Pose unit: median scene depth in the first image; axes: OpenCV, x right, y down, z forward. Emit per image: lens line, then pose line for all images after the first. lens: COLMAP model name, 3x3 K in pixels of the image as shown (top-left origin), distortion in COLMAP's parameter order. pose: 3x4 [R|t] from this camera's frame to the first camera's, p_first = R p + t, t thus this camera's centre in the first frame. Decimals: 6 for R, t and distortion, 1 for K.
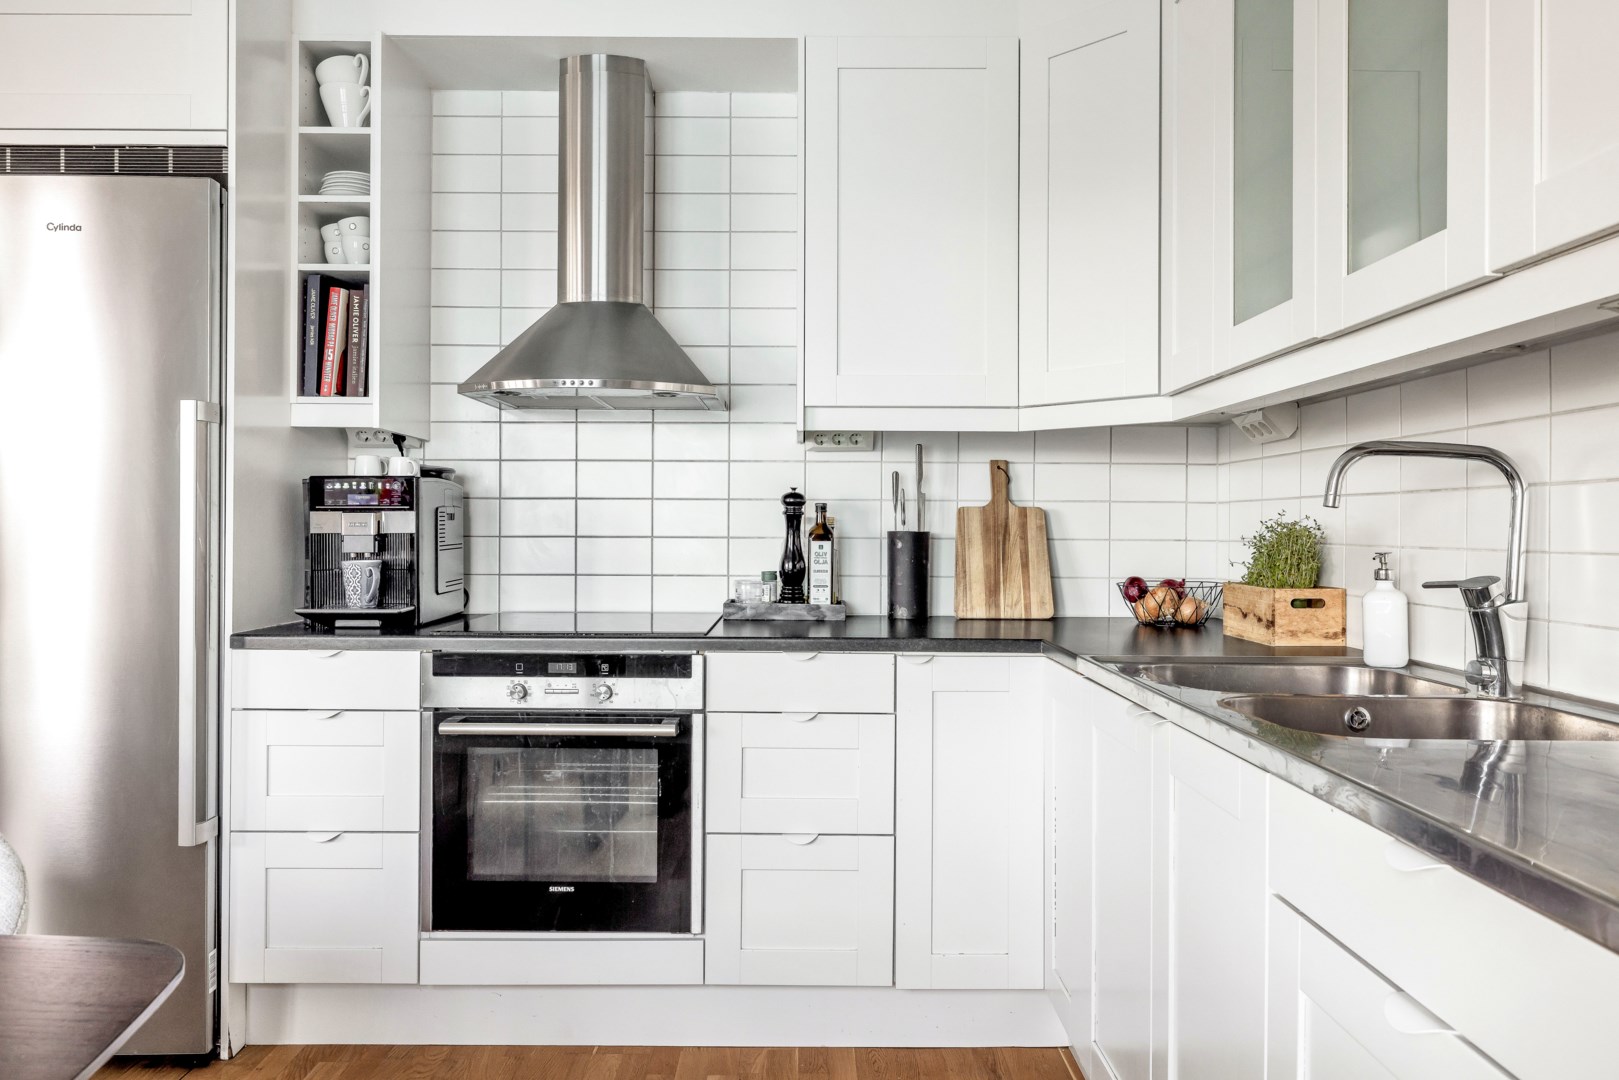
lens RADIAL K [[1105.7, 0, 809.5], [0, 1105.7, 540.0], [0, 0, 1]] dist [0.004724, -0.000086]
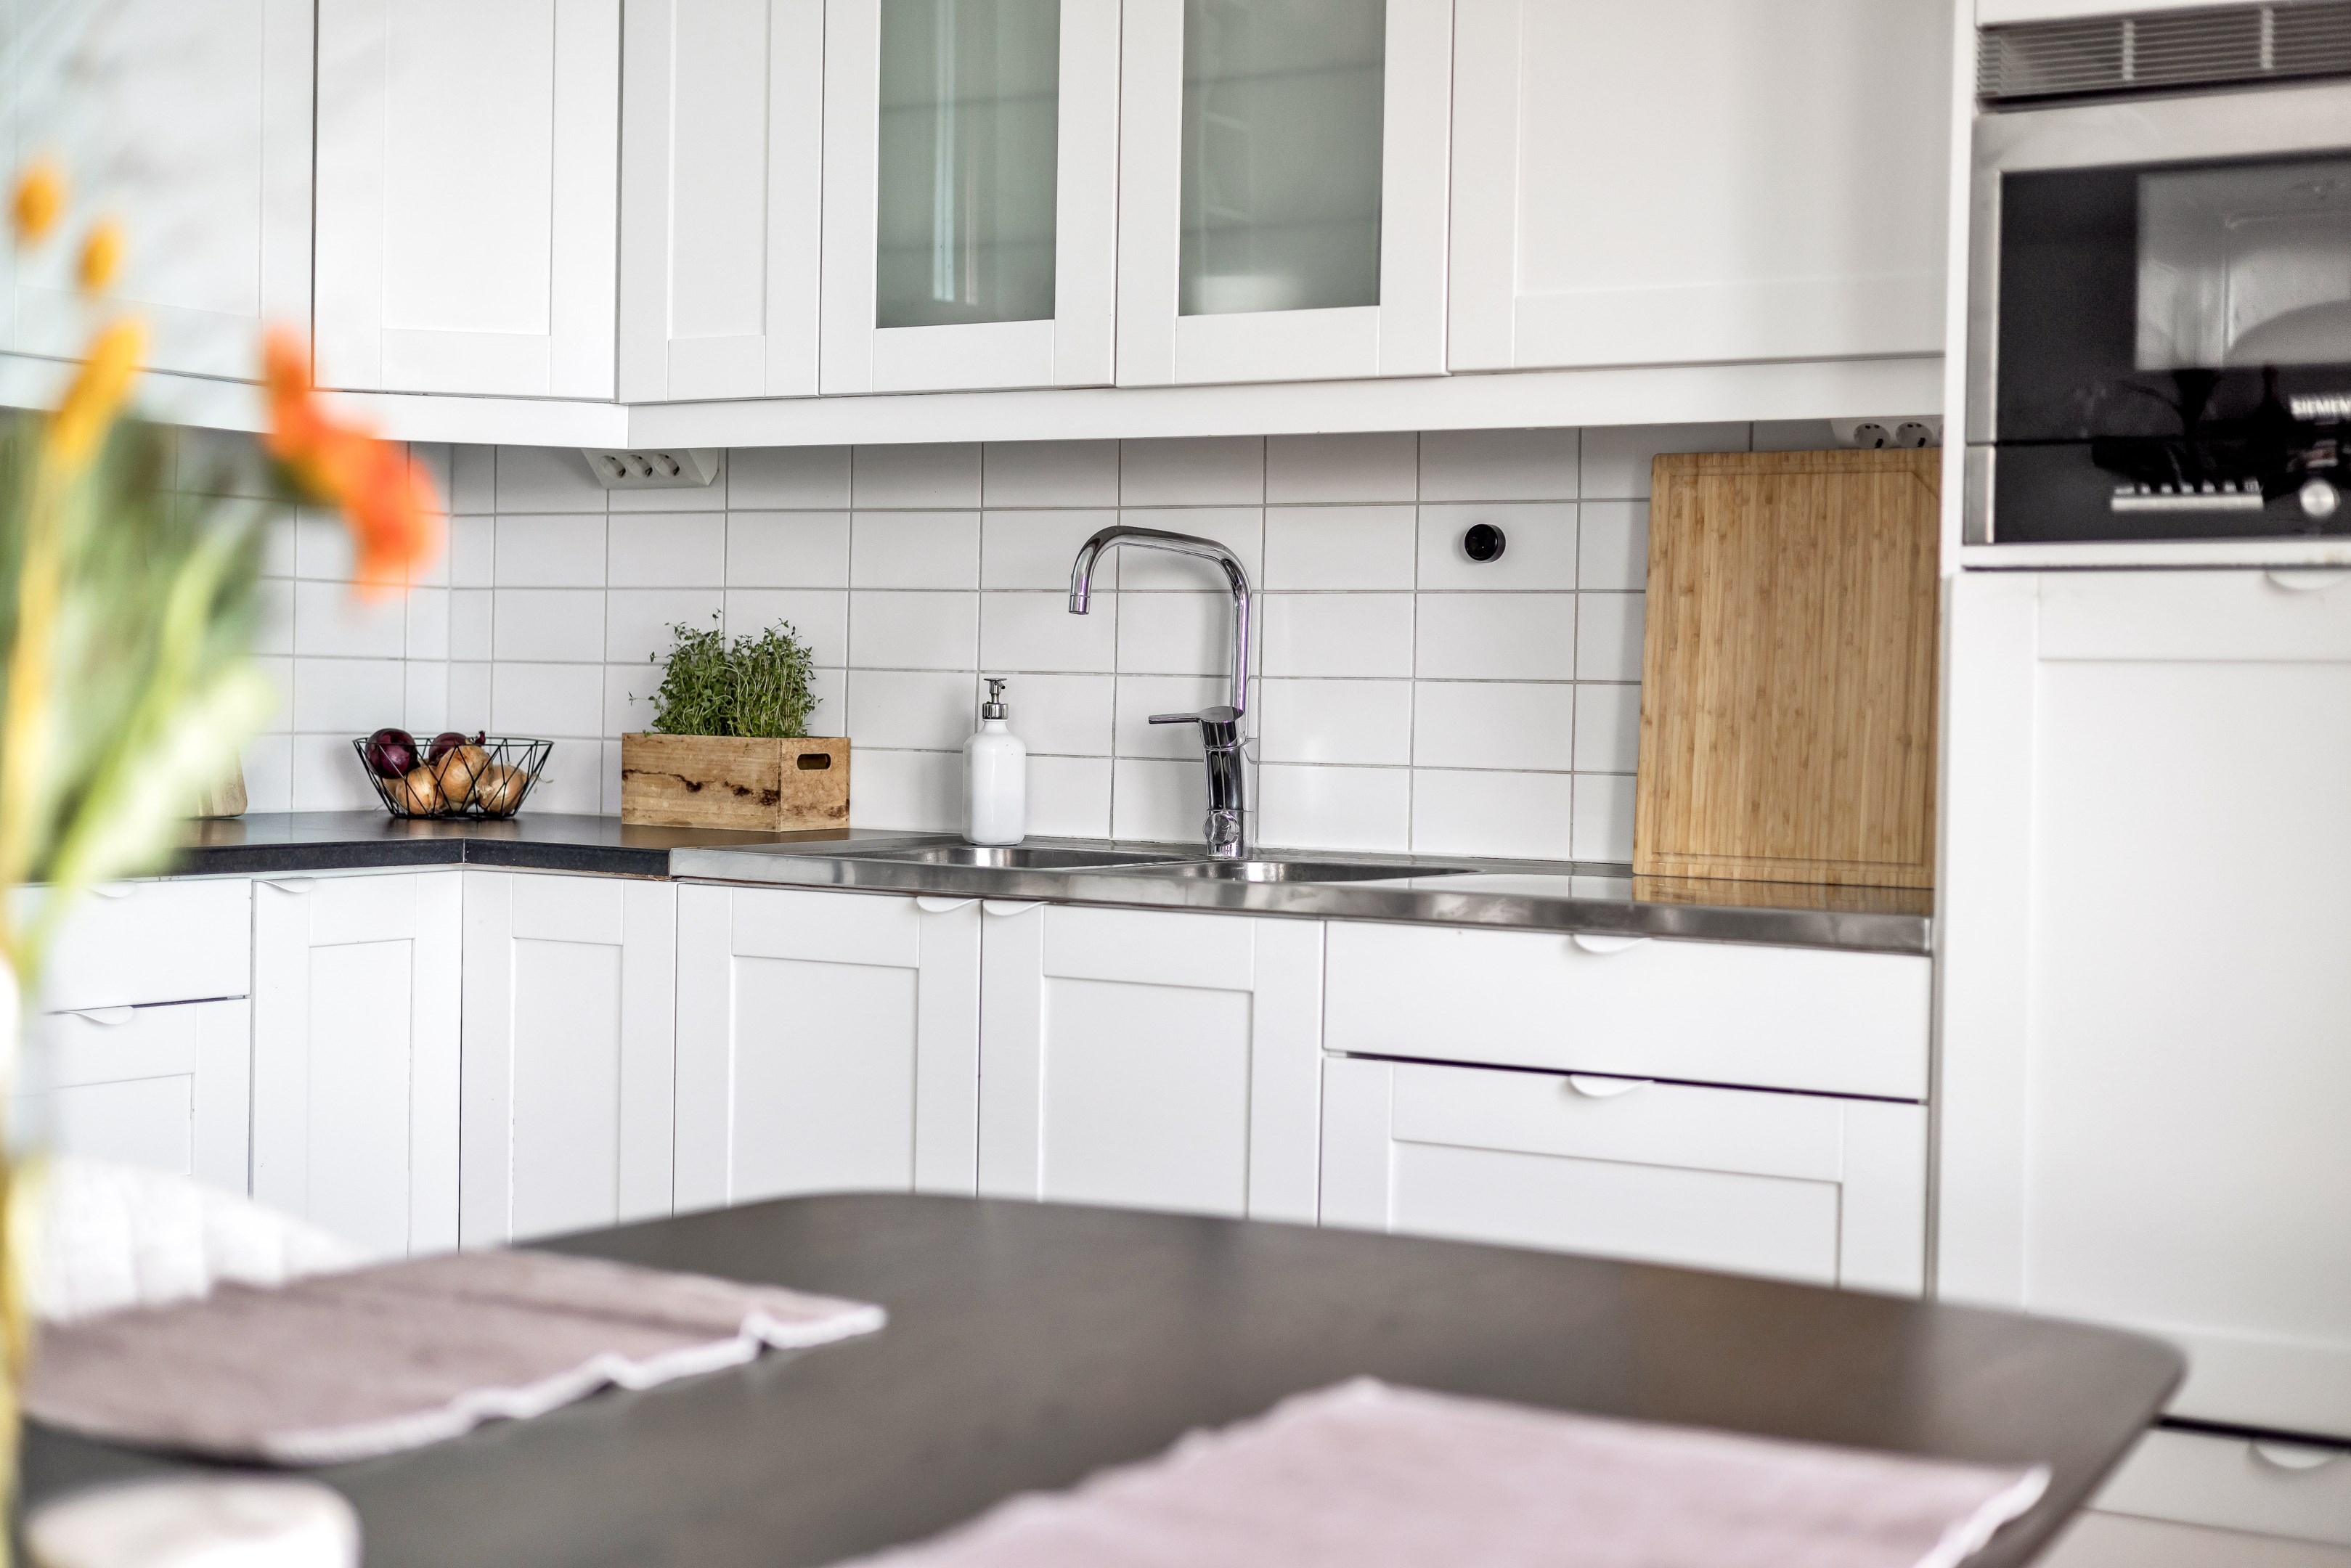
lens RADIAL K [[3260.0, 0, 1189.6], [0, 3260.0, 785.9], [0, 0, 1]] dist [0.006231, 0.069281]
pose [[0.518936, -0.018330, 0.854617, -1.010900], [-0.009108, 0.999595, 0.026970, 0.019388], [-0.854765, -0.021780, 0.518559, -0.134792]]
